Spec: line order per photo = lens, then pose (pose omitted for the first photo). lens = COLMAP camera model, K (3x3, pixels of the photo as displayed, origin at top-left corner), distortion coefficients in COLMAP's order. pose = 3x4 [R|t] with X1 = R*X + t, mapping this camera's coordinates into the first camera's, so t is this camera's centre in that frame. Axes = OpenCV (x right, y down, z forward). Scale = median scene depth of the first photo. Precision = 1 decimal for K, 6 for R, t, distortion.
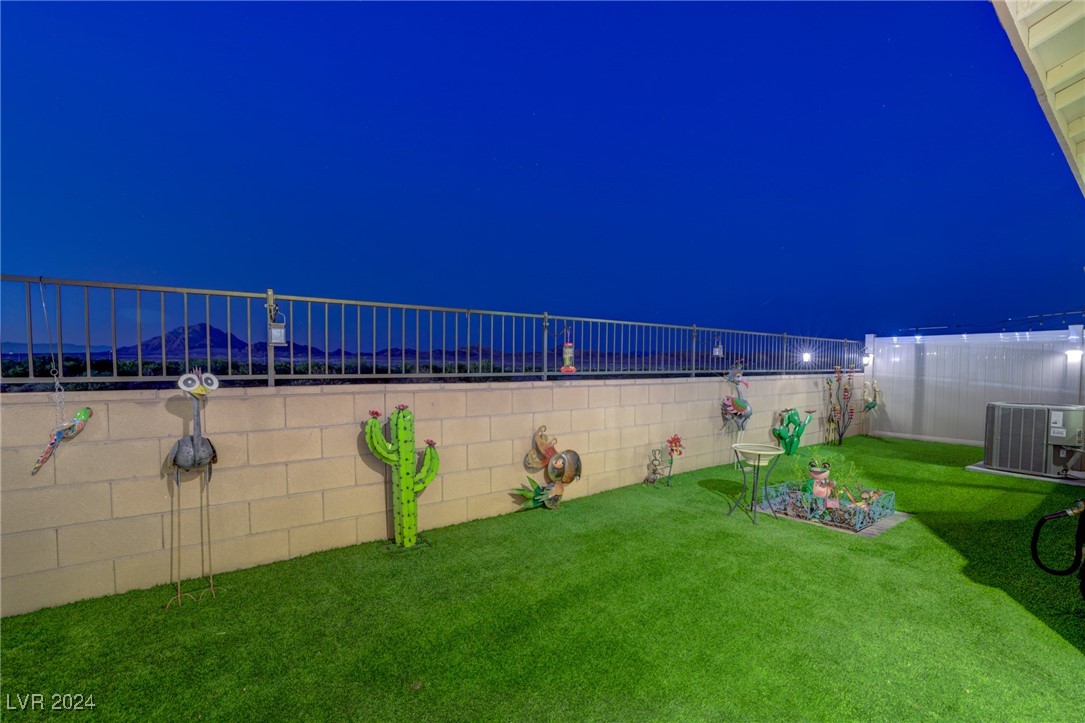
lens RADIAL K [[462.5, 0, 538.9], [0, 462.5, 361.9], [0, 0, 1]] dist [0.000708, 0.000162]
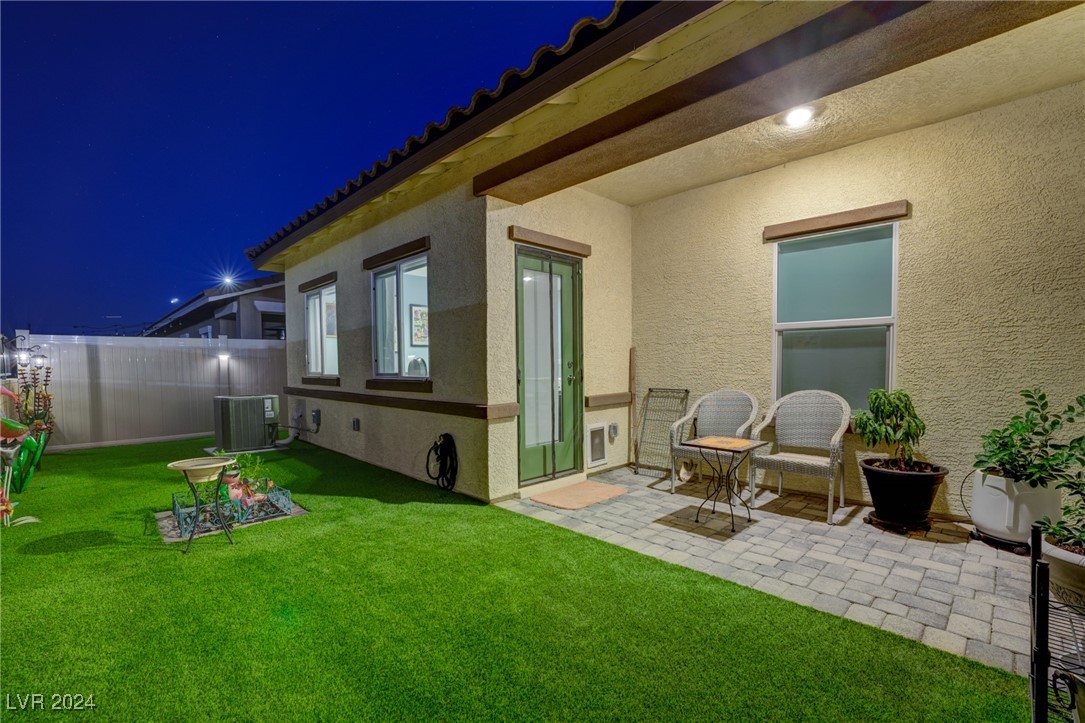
lens RADIAL K [[462.5, 0, 539.0], [0, 462.5, 365.8], [0, 0, 1]] dist [0.000708, 0.000162]
pose [[-0.081504, -0.004221, 0.996664, -0.196010], [0.002959, 0.999986, 0.004477, 0.002994], [-0.996669, 0.003314, -0.081490, 0.206087]]
